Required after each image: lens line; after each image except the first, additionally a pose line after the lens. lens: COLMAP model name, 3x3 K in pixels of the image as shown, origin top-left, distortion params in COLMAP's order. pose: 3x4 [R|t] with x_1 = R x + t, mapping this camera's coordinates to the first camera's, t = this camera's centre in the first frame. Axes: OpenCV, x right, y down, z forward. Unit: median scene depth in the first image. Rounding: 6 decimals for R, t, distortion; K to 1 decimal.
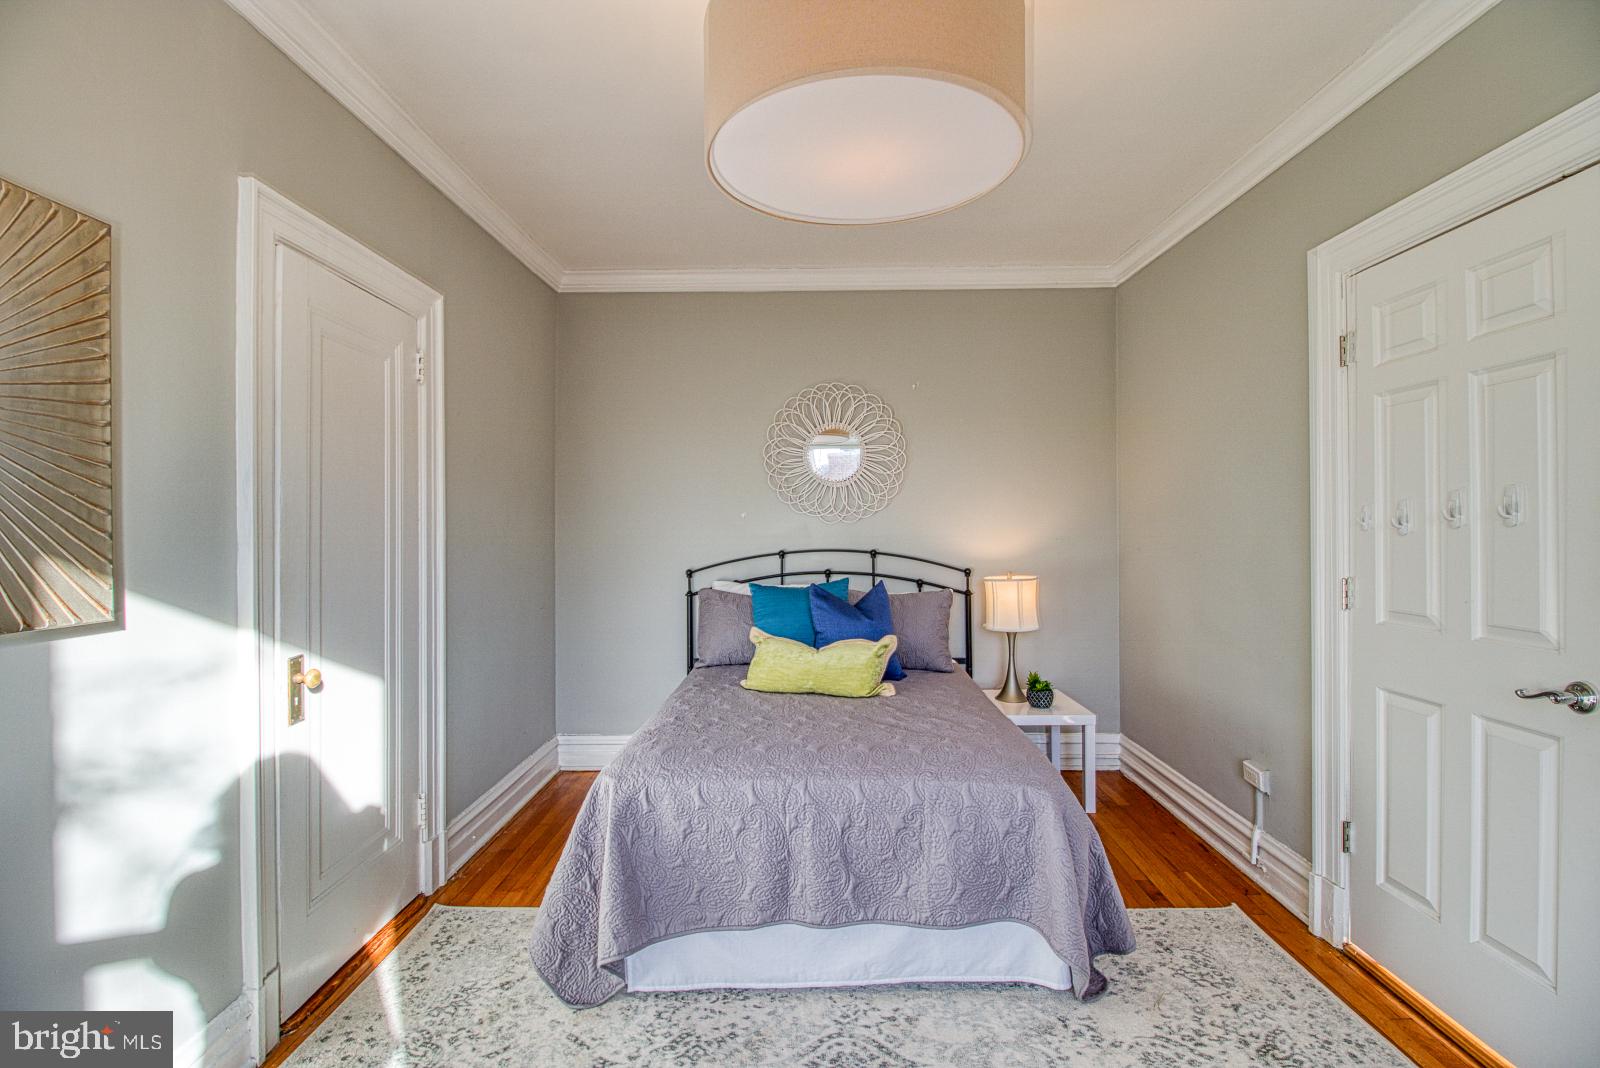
lens RADIAL K [[757.4, 0, 795.4], [0, 757.4, 524.5], [0, 0, 1]] dist [0.014371, -0.021628]
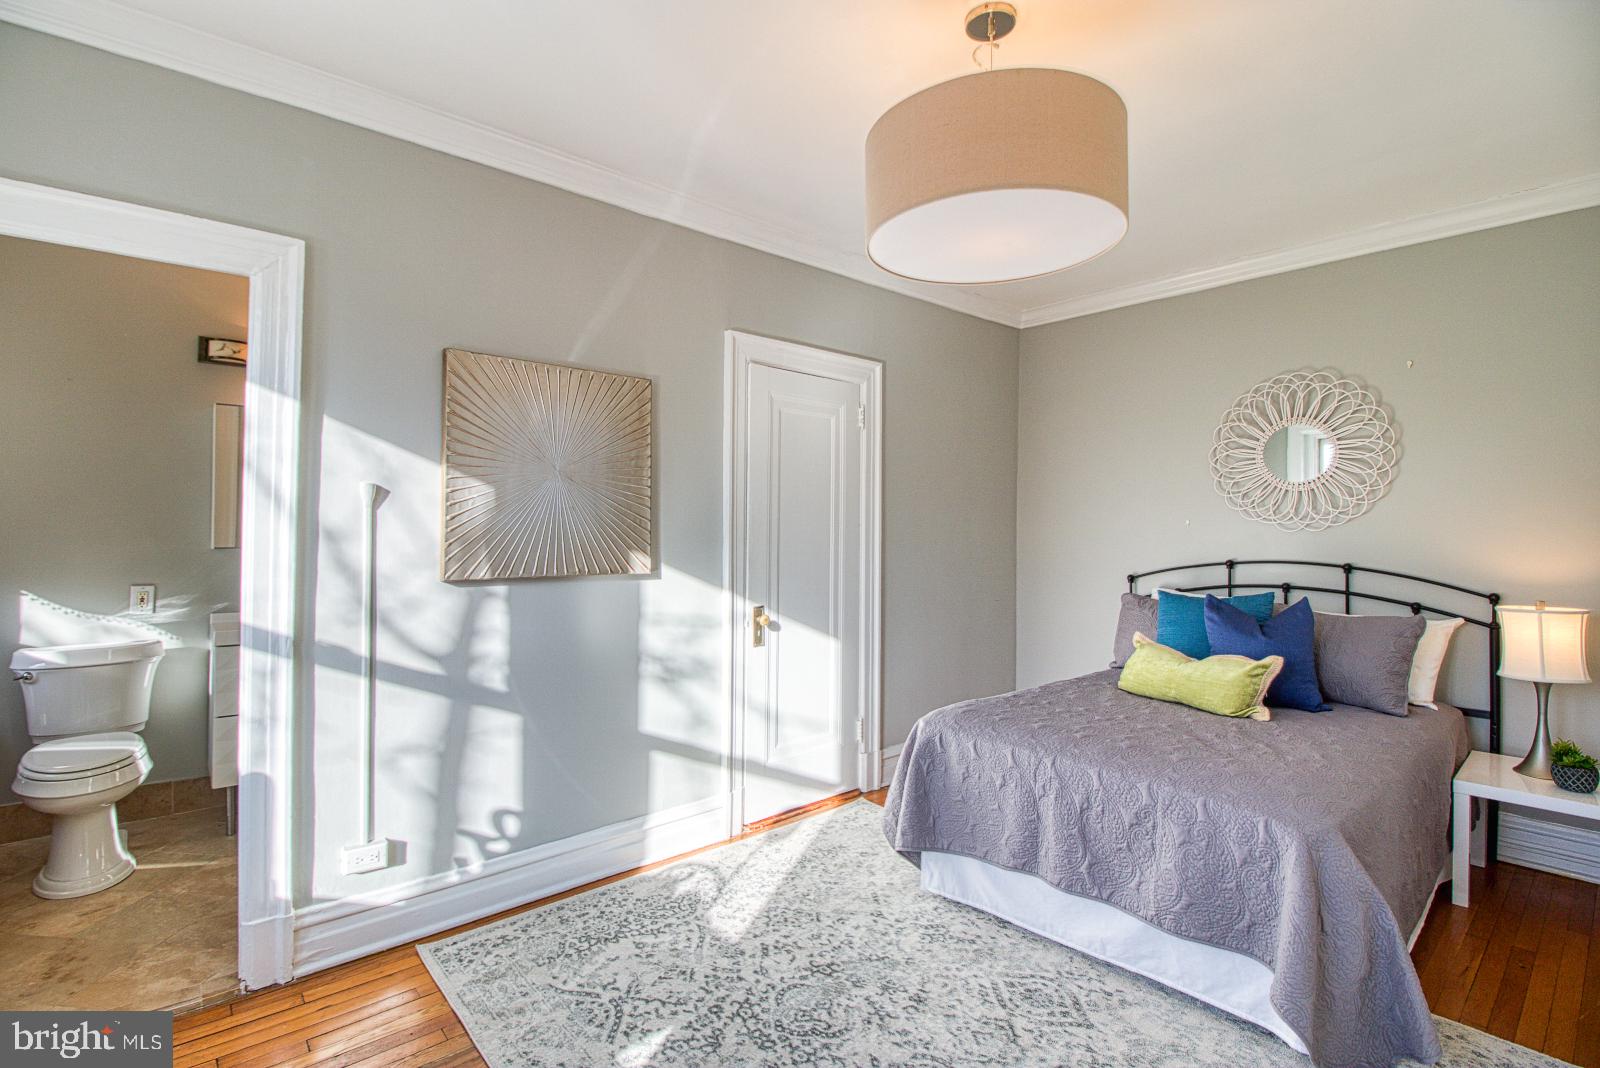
lens RADIAL K [[745.4, 0, 773.0], [0, 745.4, 517.0], [0, 0, 1]] dist [-0.002934, -0.009547]
pose [[0.654925, -0.001185, -0.755693, 0.579719], [-0.011528, 0.999867, -0.011558, -0.003023], [0.755606, 0.016281, 0.654824, -0.050100]]
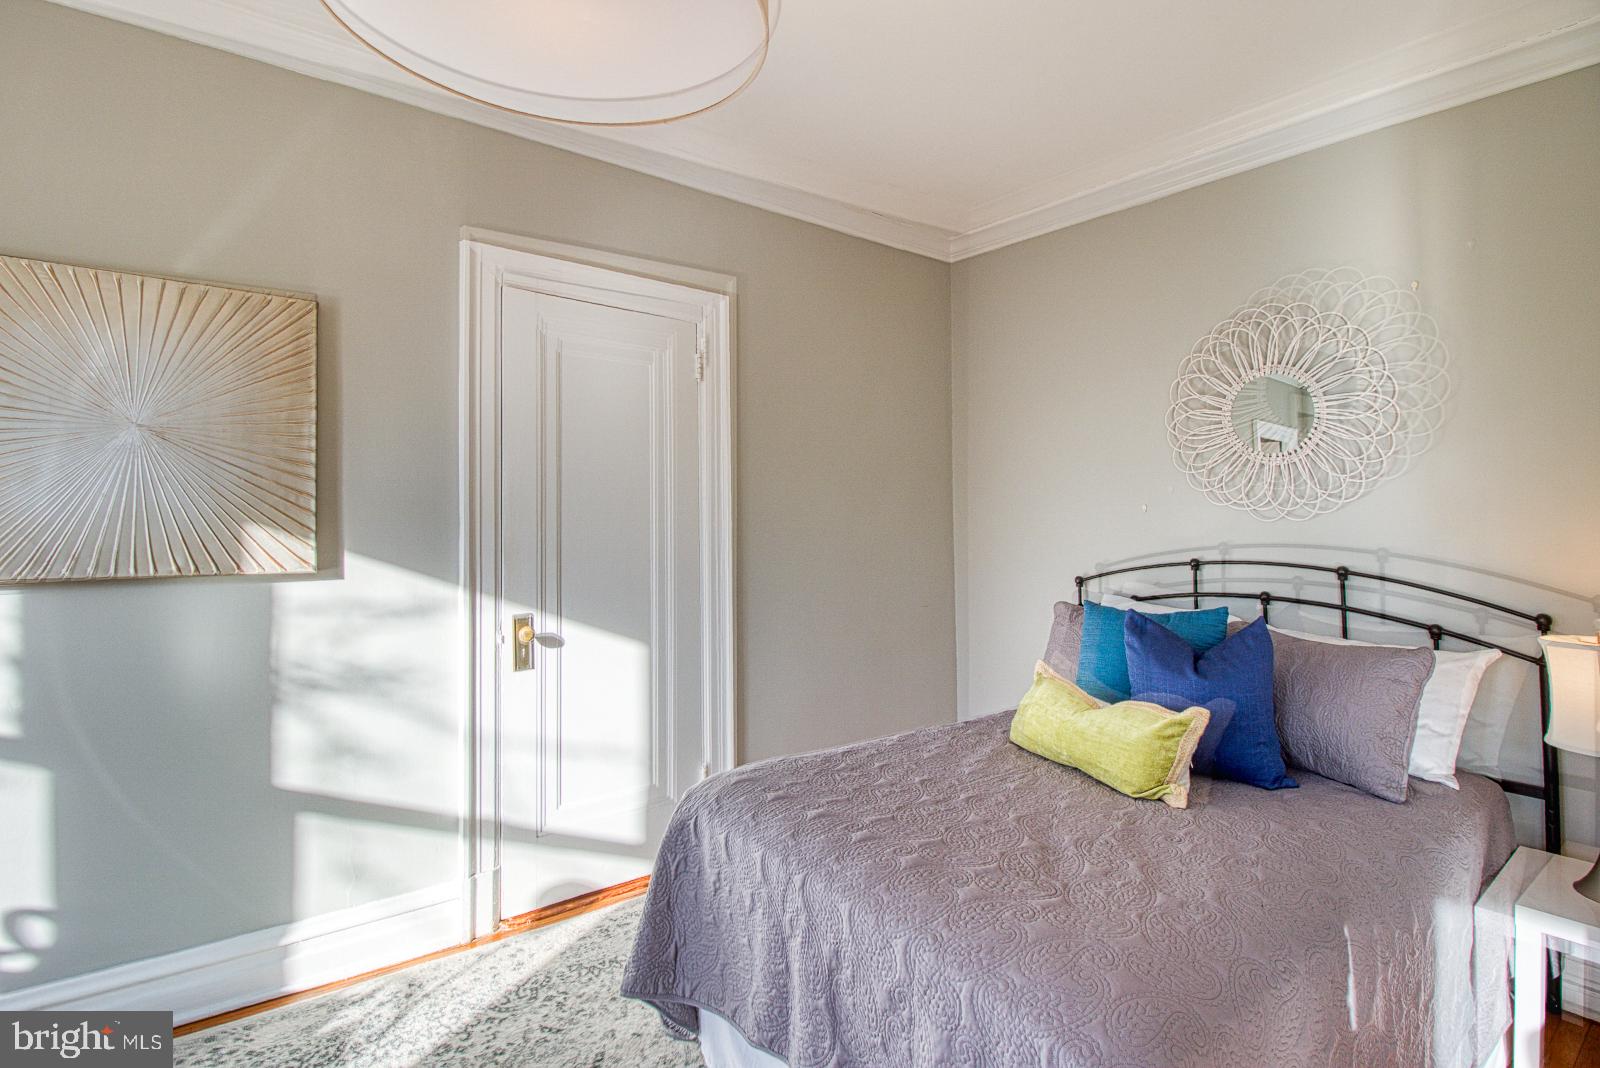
lens RADIAL K [[786.7, 0, 816.7], [0, 786.7, 464.1], [0, 0, 1]] dist [0.000492, -0.011076]
pose [[0.634981, -0.032262, -0.771853, 0.606820], [-0.019923, 0.998111, -0.058109, -0.006581], [0.772270, 0.052276, 0.633139, 0.518393]]
